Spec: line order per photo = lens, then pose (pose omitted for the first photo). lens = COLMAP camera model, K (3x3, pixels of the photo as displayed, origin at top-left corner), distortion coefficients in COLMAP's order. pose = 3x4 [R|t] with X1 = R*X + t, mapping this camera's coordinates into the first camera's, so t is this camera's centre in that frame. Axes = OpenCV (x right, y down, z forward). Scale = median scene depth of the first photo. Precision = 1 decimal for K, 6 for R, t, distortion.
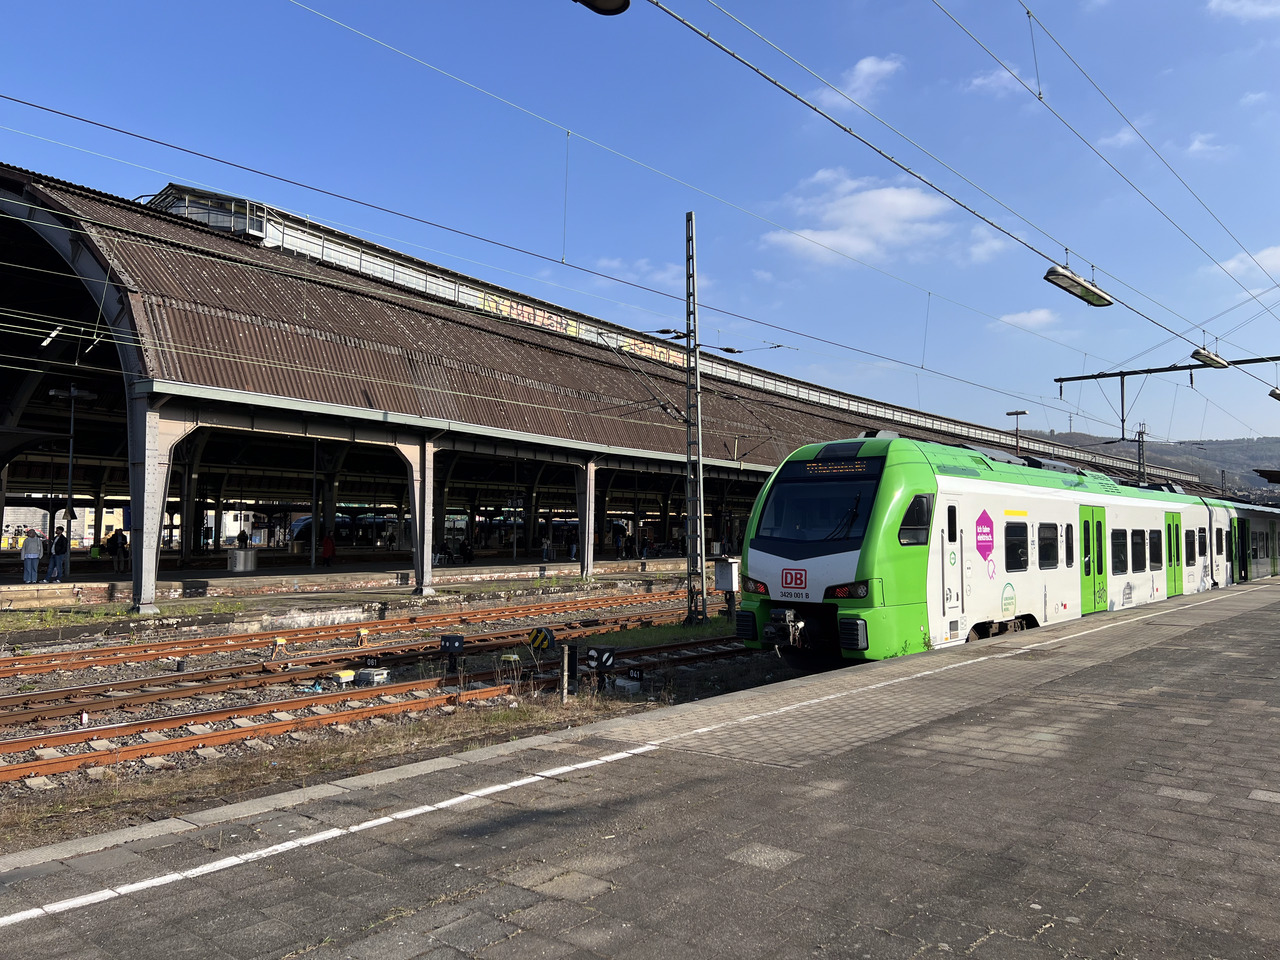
lens RADIAL K [[980.9, 0, 636.9], [0, 980.9, 480.5], [0, 0, 1]] dist [0.070284, -0.083248]
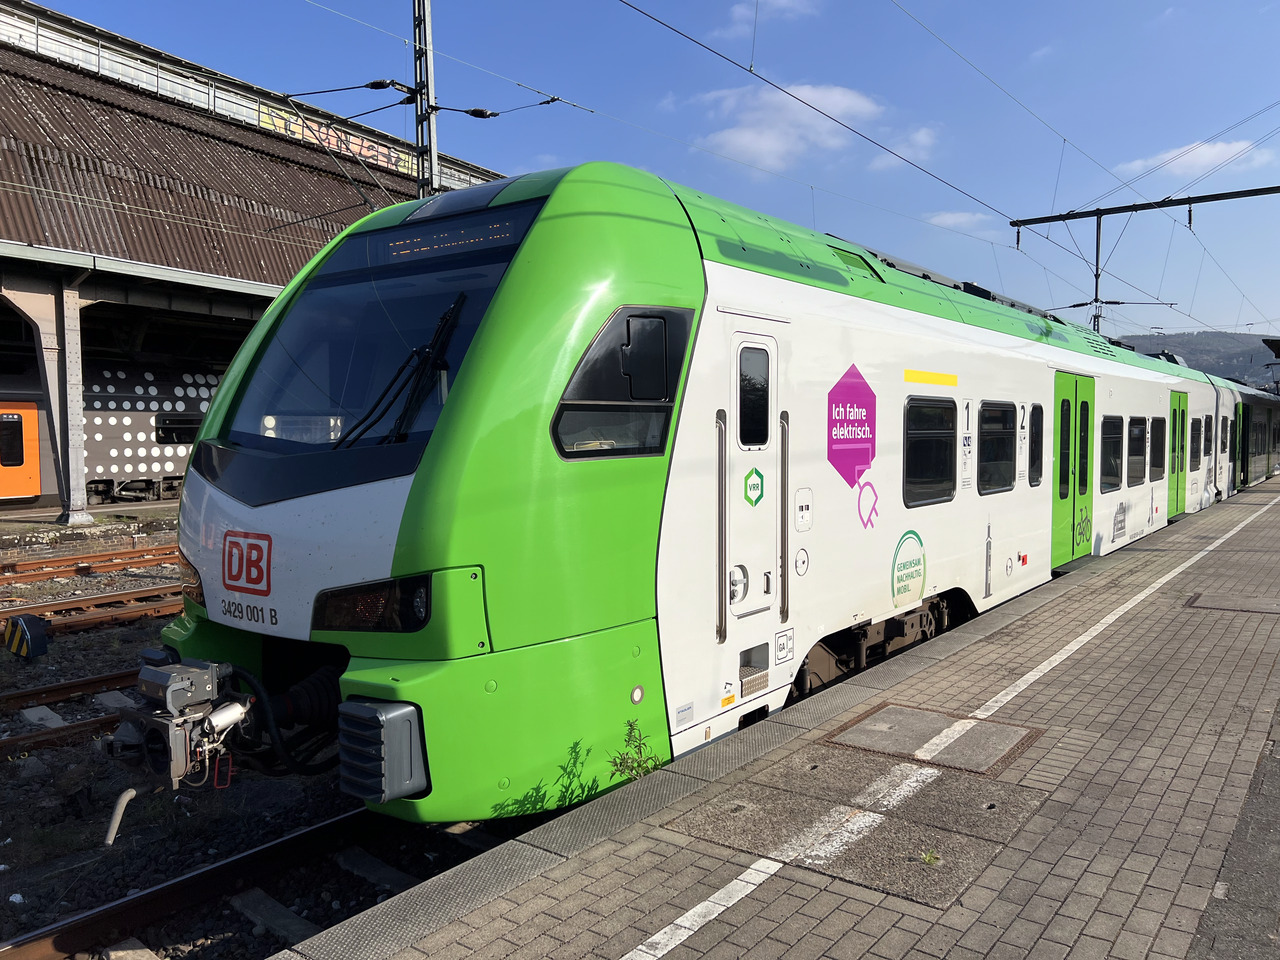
lens RADIAL K [[989.8, 0, 651.7], [0, 989.8, 473.3], [0, 0, 1]] dist [0.061349, -0.075732]
pose [[0.998085, -0.008751, 0.061234, 0.150270], [0.002772, 0.995275, 0.097054, 0.021285], [-0.061794, -0.096698, 0.993394, 0.364609]]
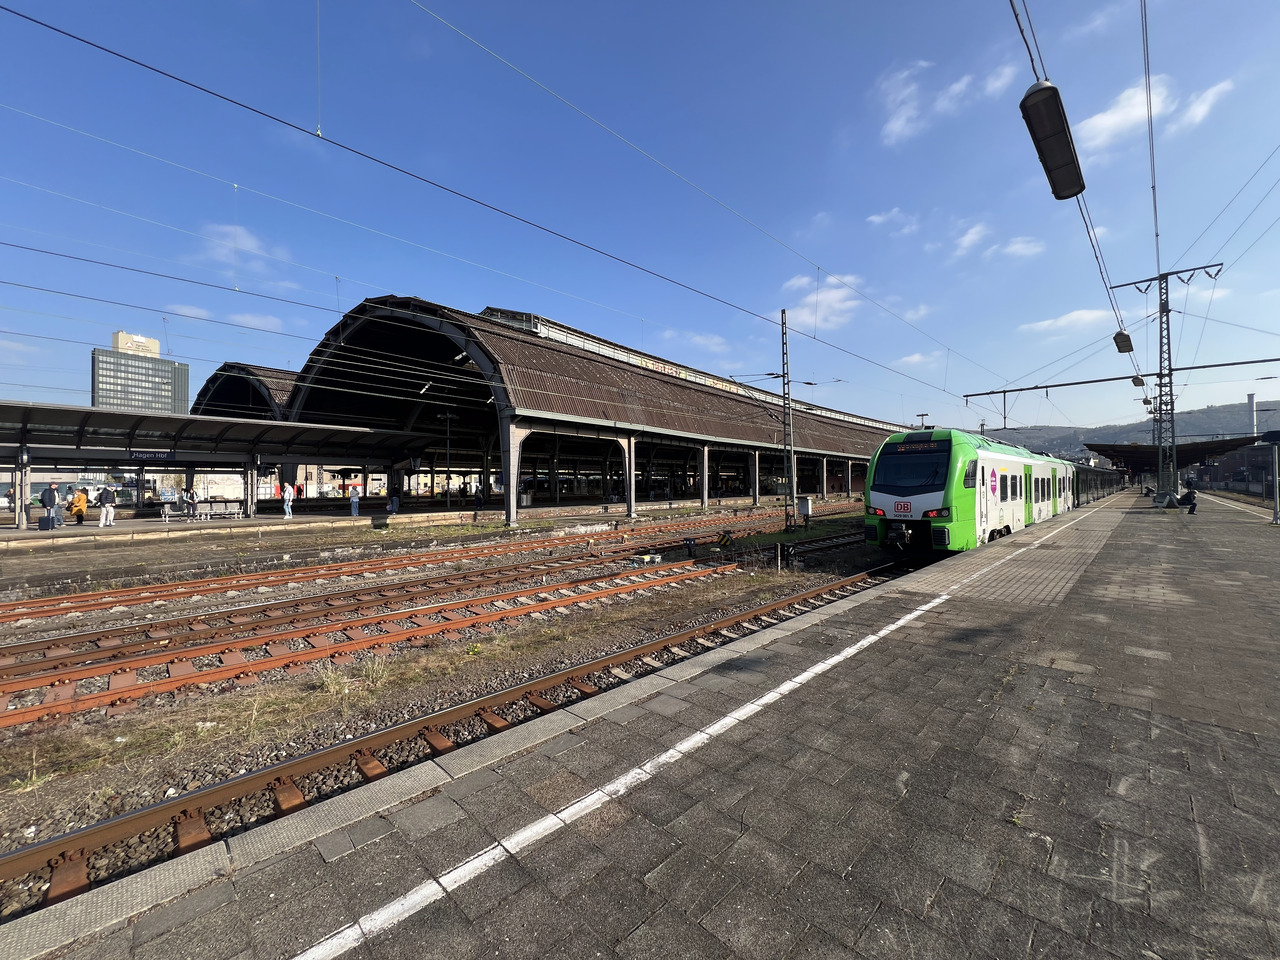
lens RADIAL K [[523.7, 0, 634.4], [0, 523.7, 478.5], [0, 0, 1]] dist [-0.000528, 0.000357]
pose [[0.995905, -0.012932, -0.089472, -0.138339], [0.016703, 0.998998, 0.041526, -0.001388], [0.088845, -0.042850, 0.995123, -0.010628]]
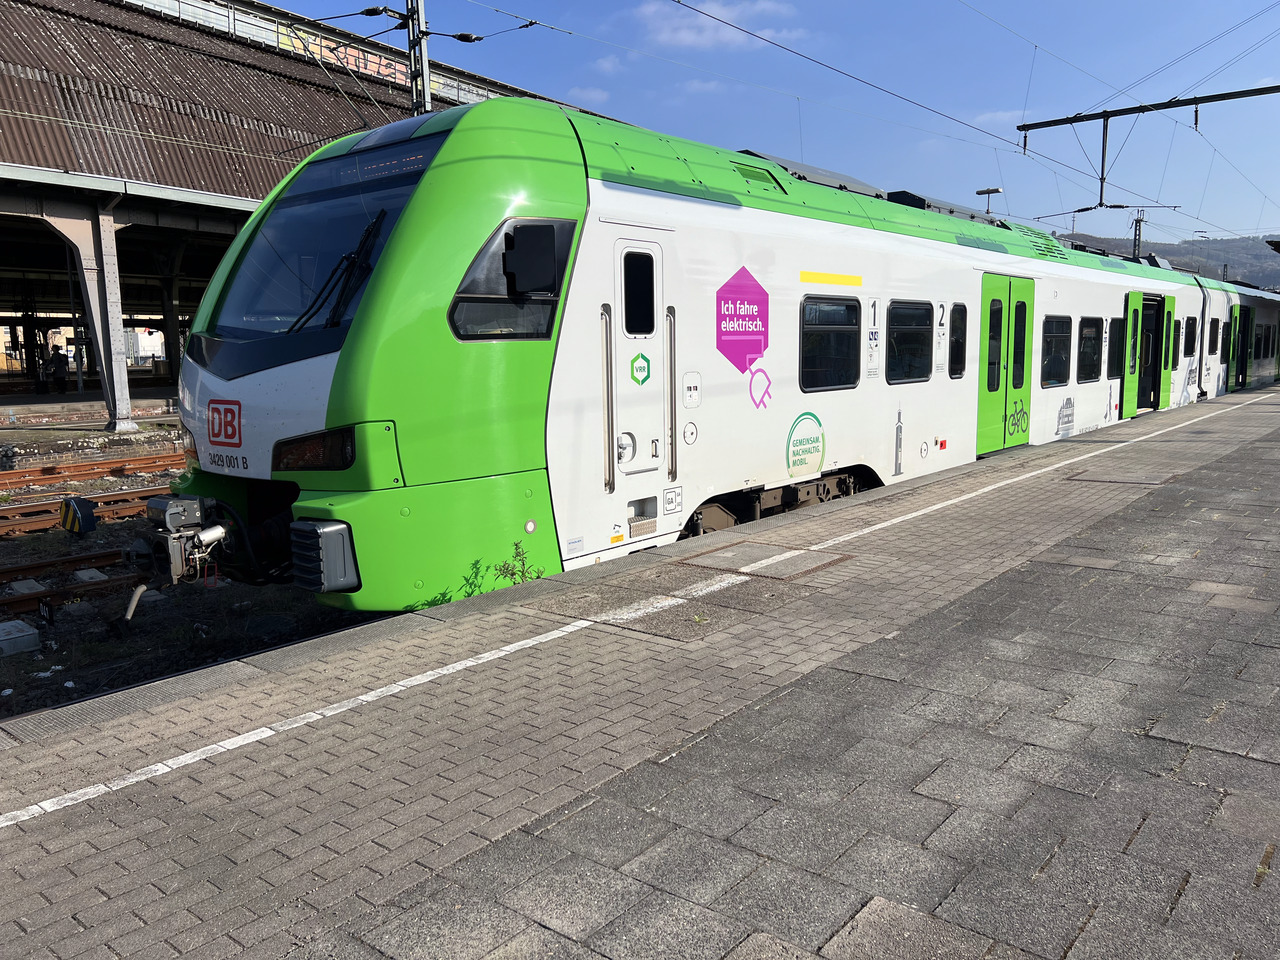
lens RADIAL K [[987.6, 0, 640.3], [0, 987.6, 473.5], [0, 0, 1]] dist [0.067688, -0.081617]
pose [[0.999779, -0.019169, 0.008663, 0.184341], [0.017311, 0.983716, 0.178894, 0.025820], [-0.011951, -0.178705, 0.983830, 0.311165]]
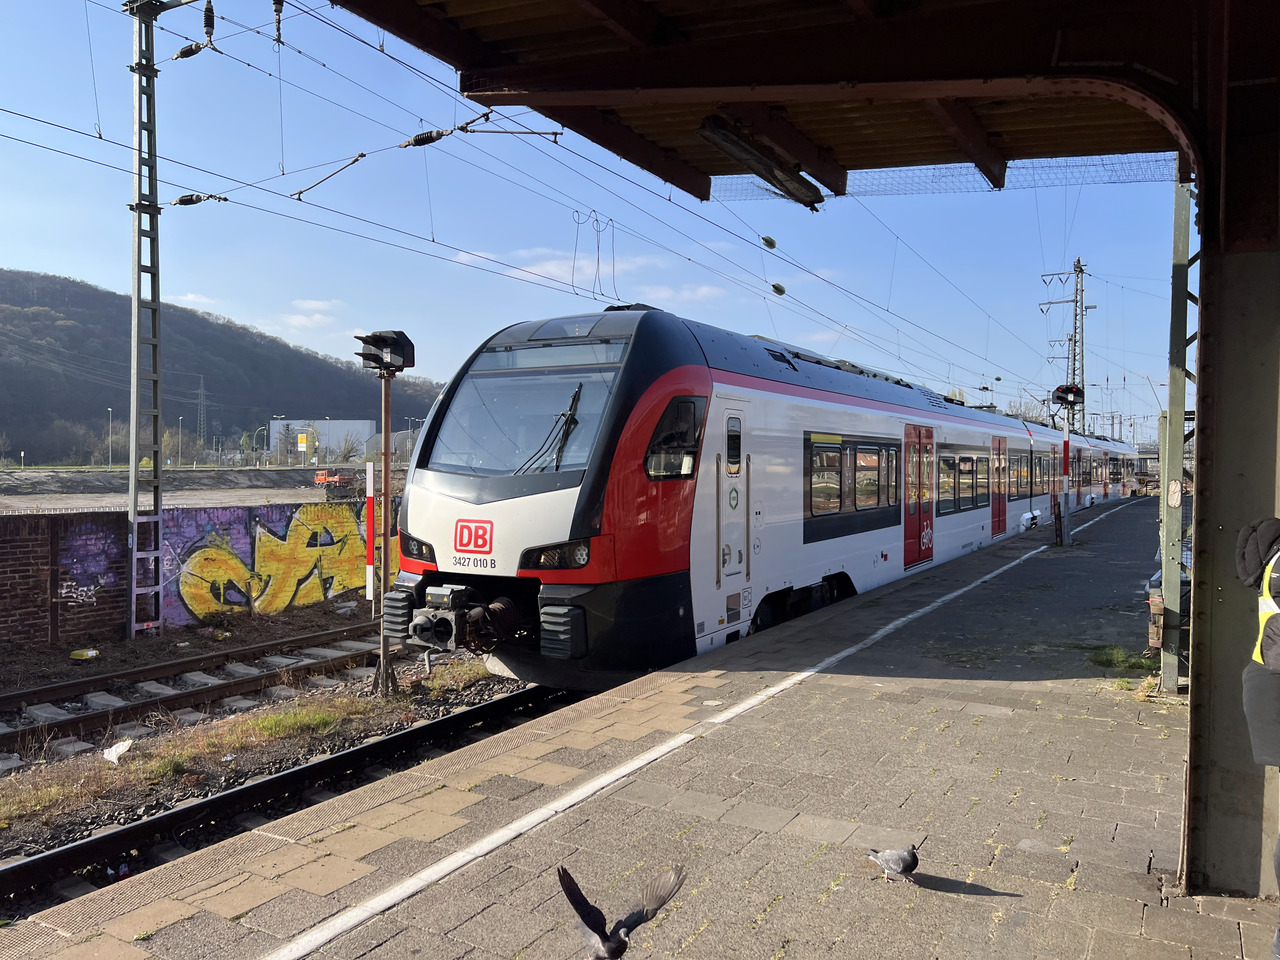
lens RADIAL K [[989.8, 0, 651.7], [0, 989.8, 473.3], [0, 0, 1]] dist [0.061349, -0.075732]
pose [[0.981997, 0.002325, 0.188883, 0.083817], [-0.014806, 0.997796, 0.064691, 0.012164], [-0.188316, -0.066323, 0.979866, 0.219028]]
